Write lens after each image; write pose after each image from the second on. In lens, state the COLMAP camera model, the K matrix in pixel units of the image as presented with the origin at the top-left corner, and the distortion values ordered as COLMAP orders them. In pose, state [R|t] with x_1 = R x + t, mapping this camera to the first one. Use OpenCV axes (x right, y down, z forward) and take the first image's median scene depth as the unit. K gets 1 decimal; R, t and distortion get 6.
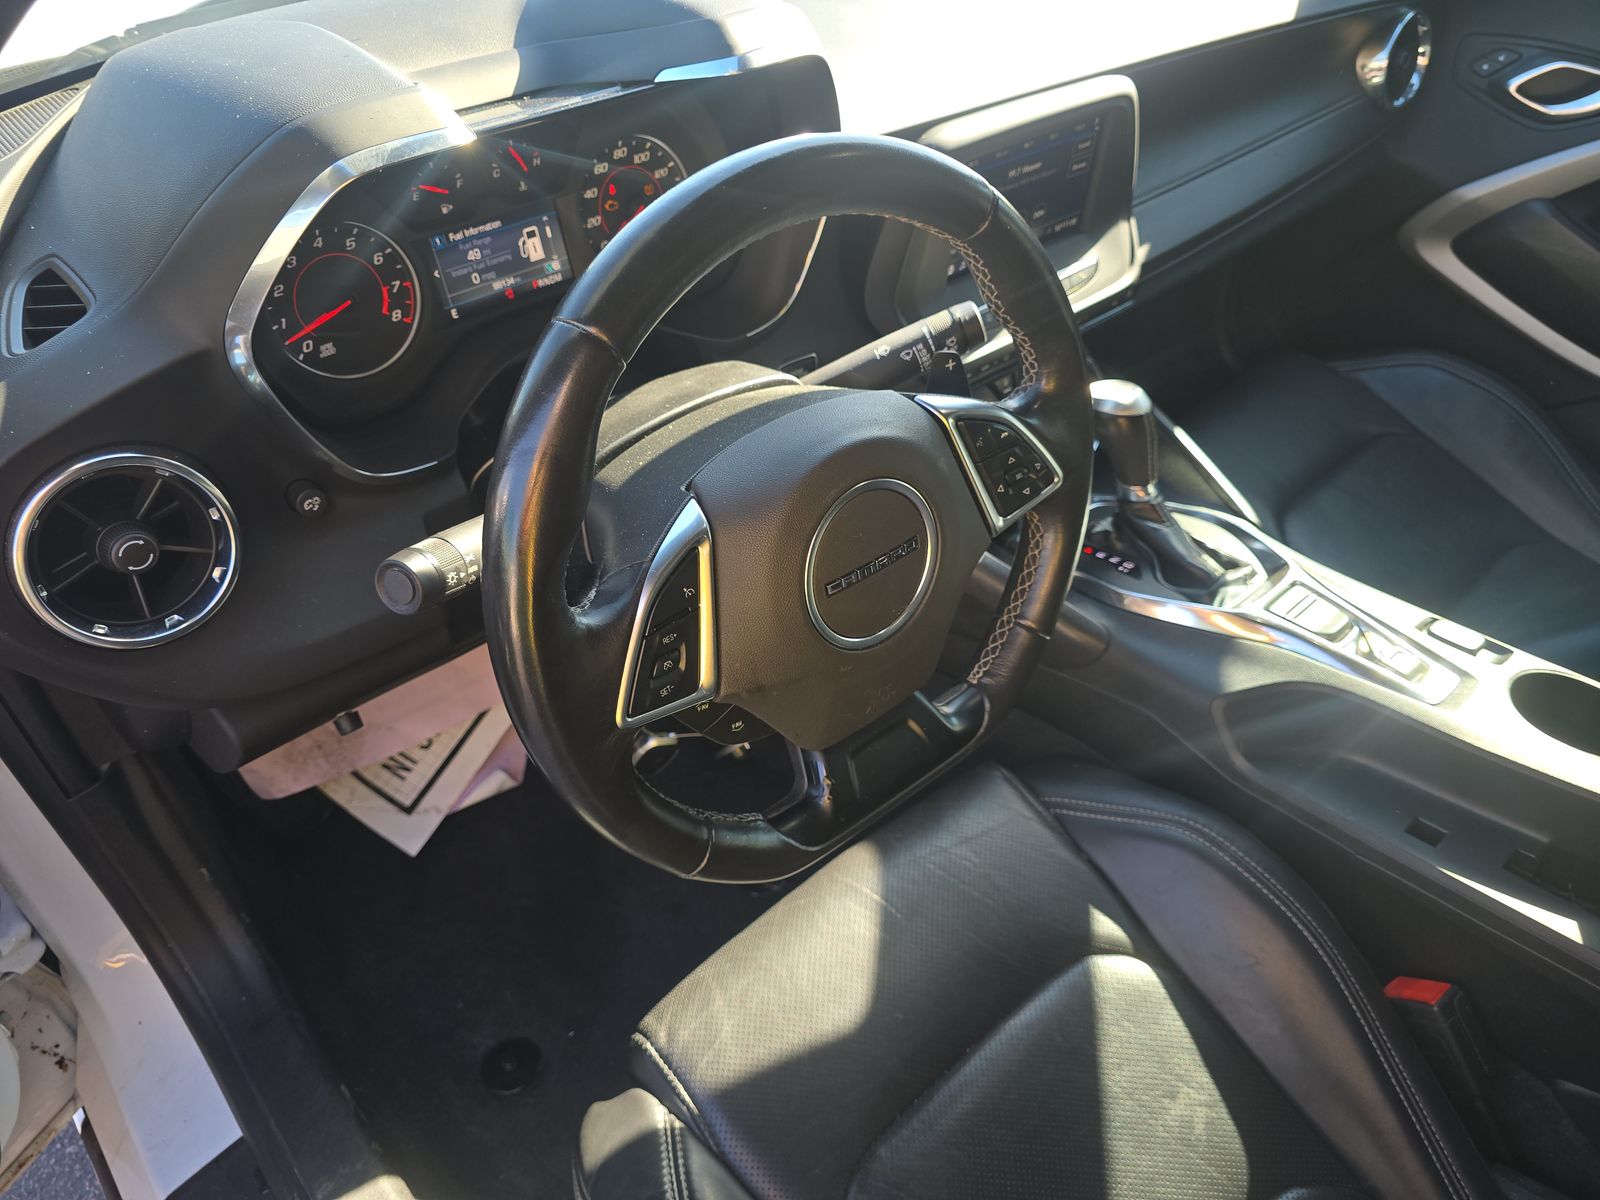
lens RADIAL K [[1084.3, 0, 800.0], [0, 1084.3, 600.0], [0, 0, 1]] dist [0.063201, -0.062810]
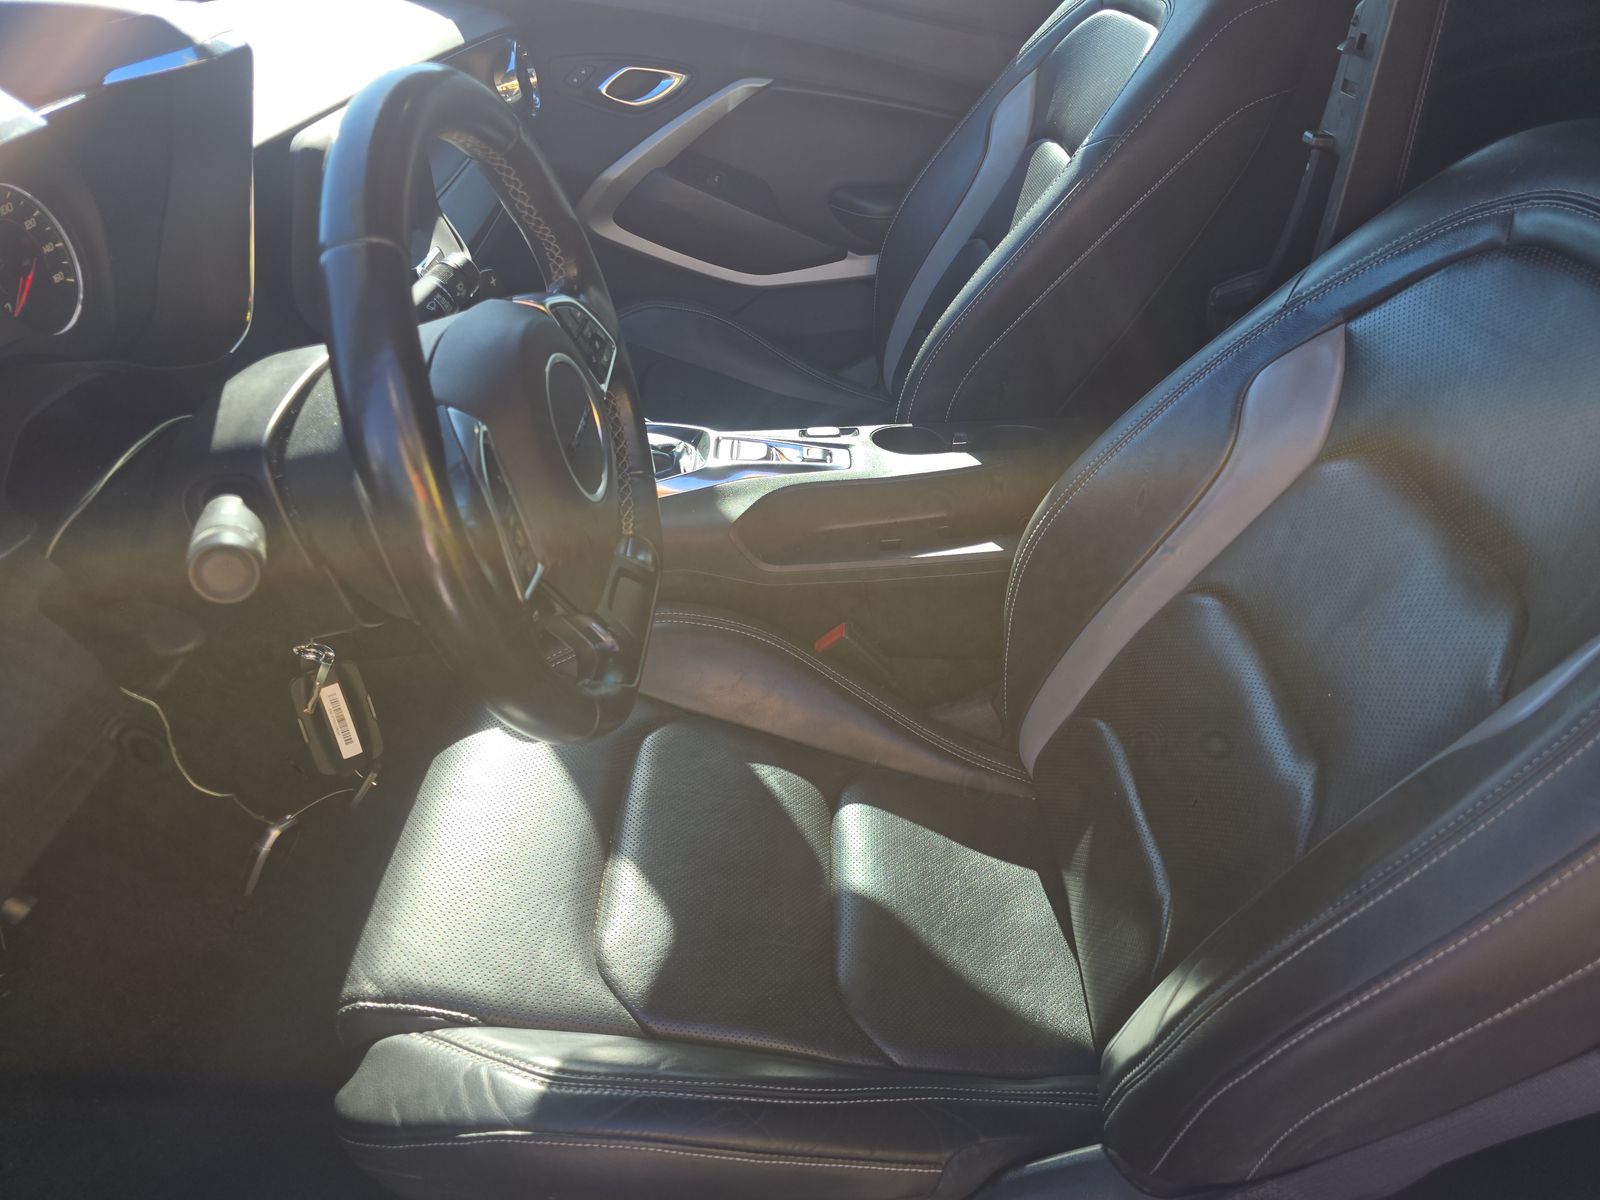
lens RADIAL K [[1084.3, 0, 800.0], [0, 1084.3, 600.0], [0, 0, 1]] dist [0.063201, -0.062810]
pose [[0.665951, -0.404633, 0.626722, -0.395842], [0.458081, 0.884880, 0.084554, 0.096299], [-0.588788, 0.230780, 0.774642, -0.002032]]
